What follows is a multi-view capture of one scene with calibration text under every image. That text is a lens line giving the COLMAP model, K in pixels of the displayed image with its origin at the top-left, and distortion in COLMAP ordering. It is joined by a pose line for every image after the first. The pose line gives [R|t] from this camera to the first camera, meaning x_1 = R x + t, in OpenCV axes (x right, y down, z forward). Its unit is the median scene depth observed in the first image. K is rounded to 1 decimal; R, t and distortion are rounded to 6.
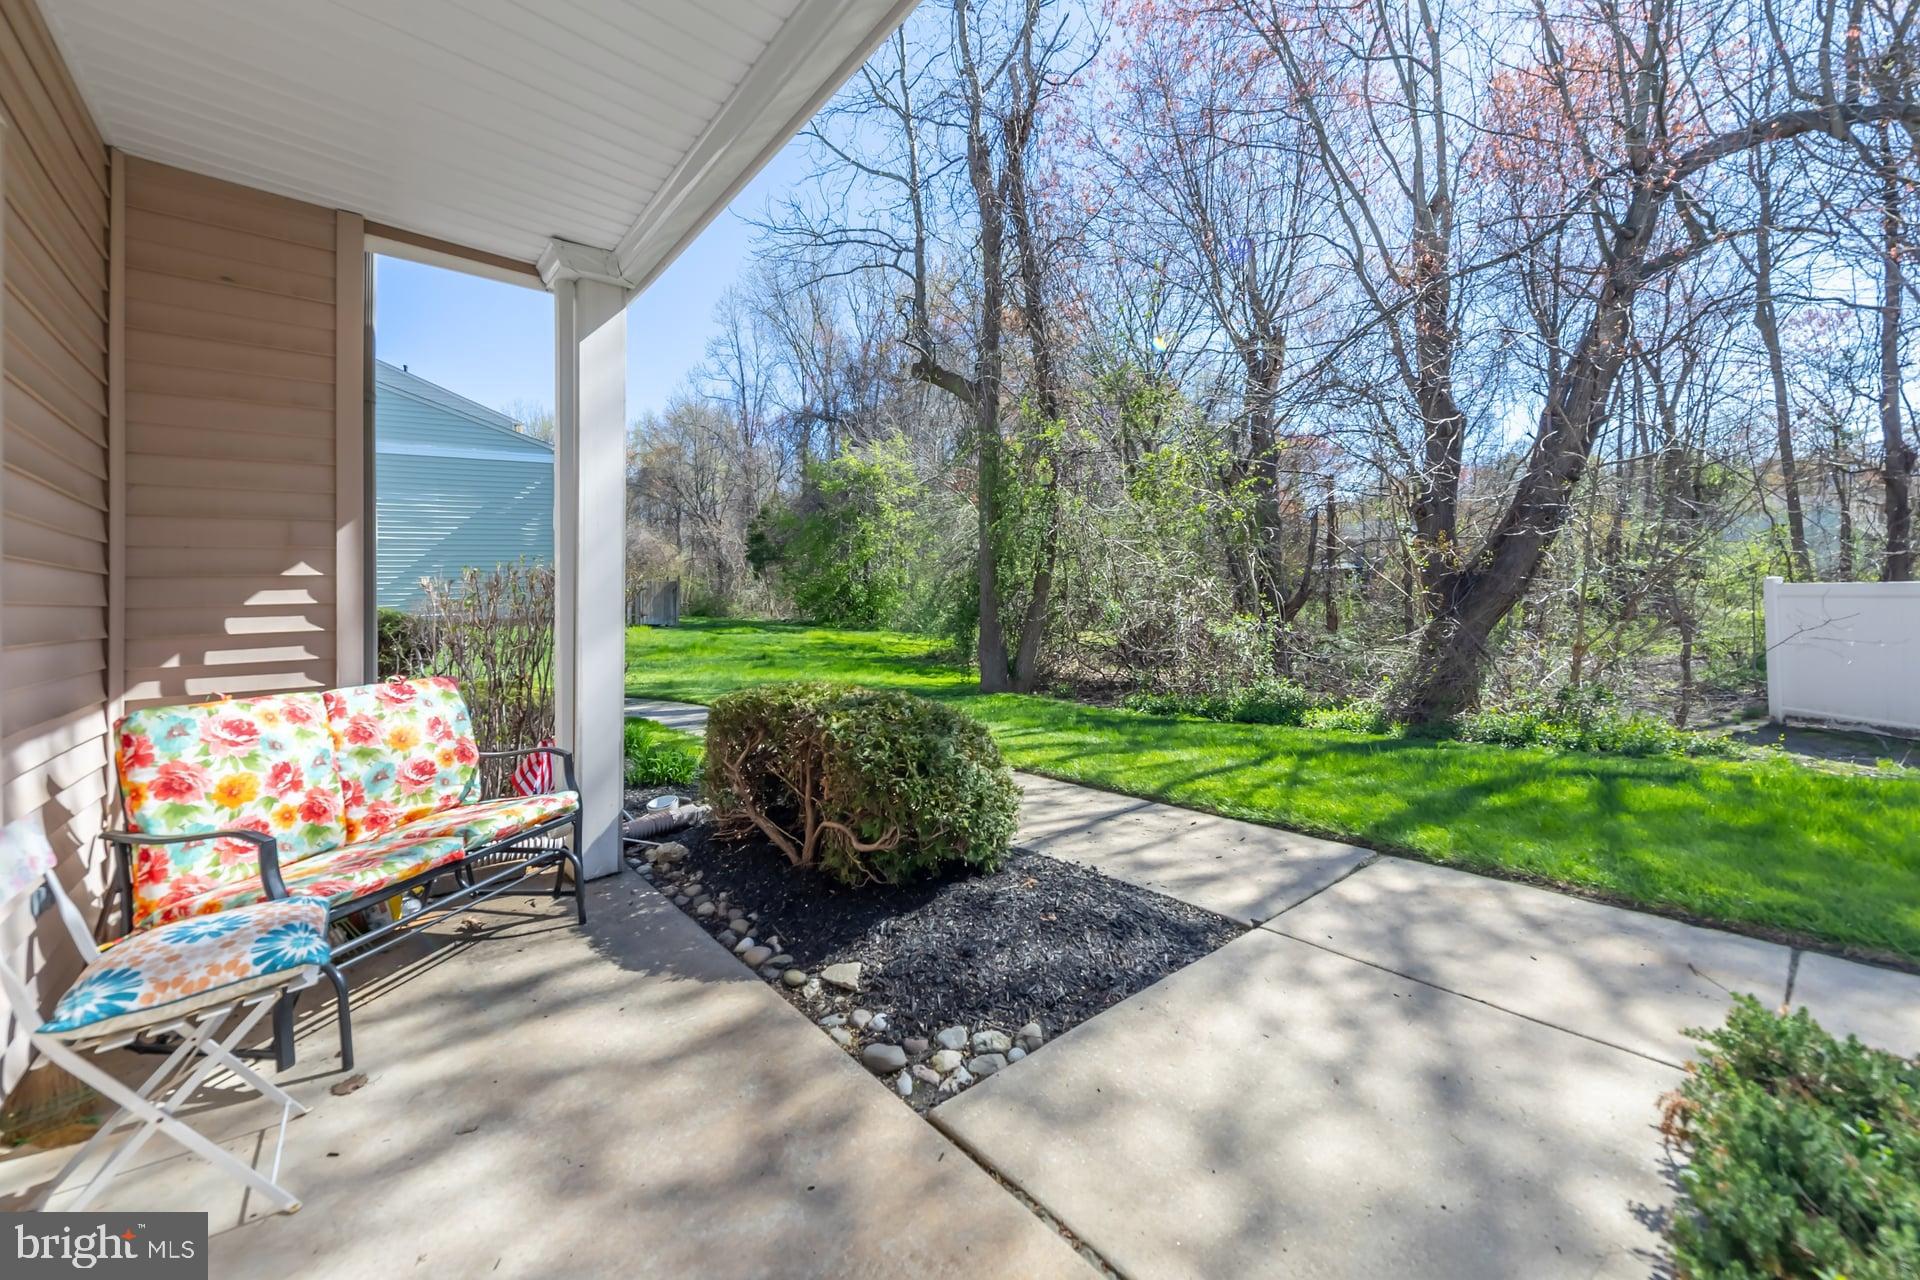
lens RADIAL K [[744.1, 0, 960.0], [0, 744.1, 640.0], [0, 0, 1]] dist [0.001702, 0.000195]
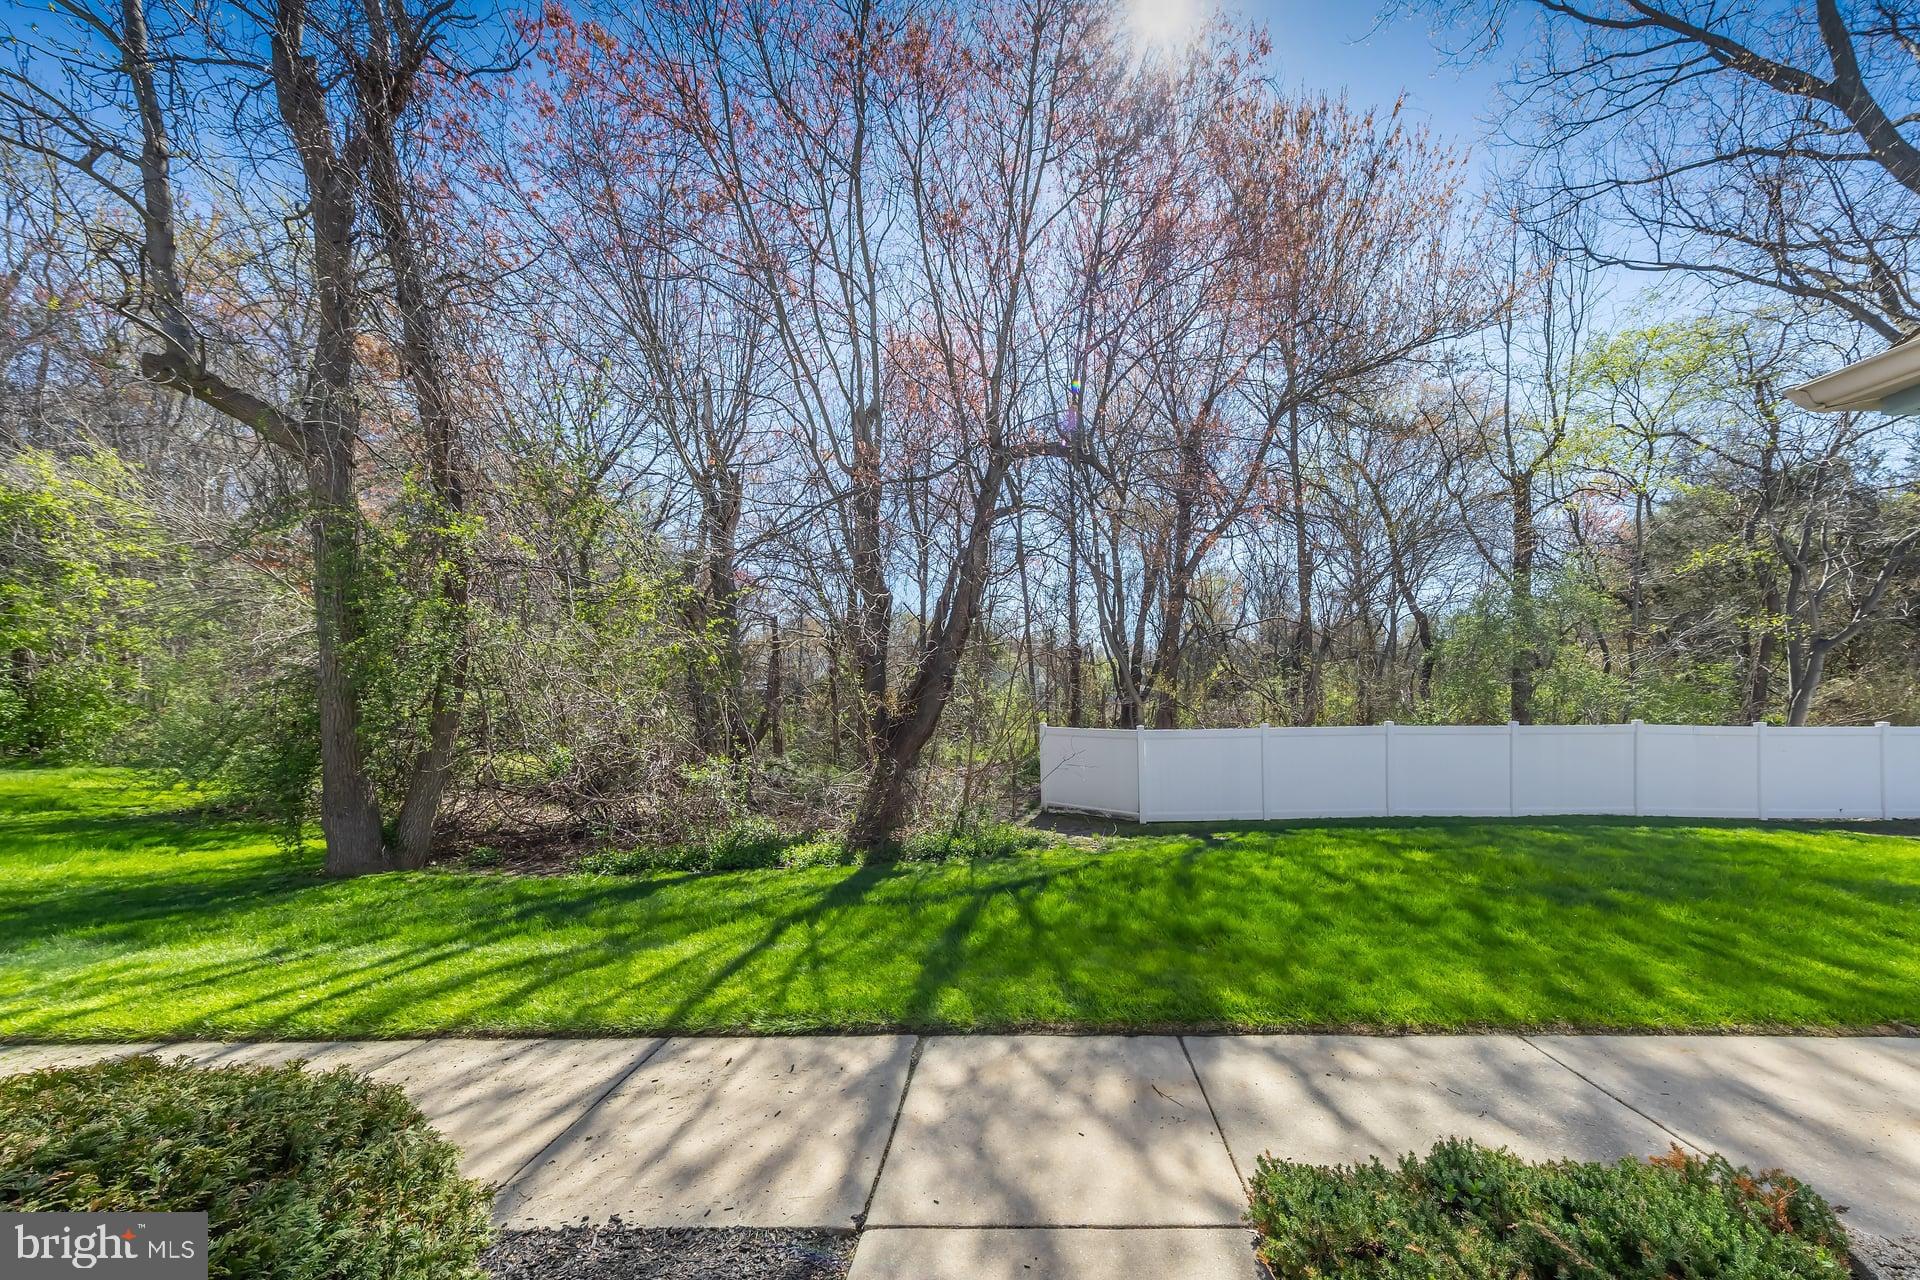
lens RADIAL K [[592.2, 0, 960.8], [0, 592.2, 711.5], [0, 0, 1]] dist [0.000238, 0.000005]
pose [[0.641037, -0.021239, 0.767216, -0.015523], [0.012107, 0.999772, 0.017561, -0.094853], [-0.767414, -0.001969, 0.641148, 0.216165]]
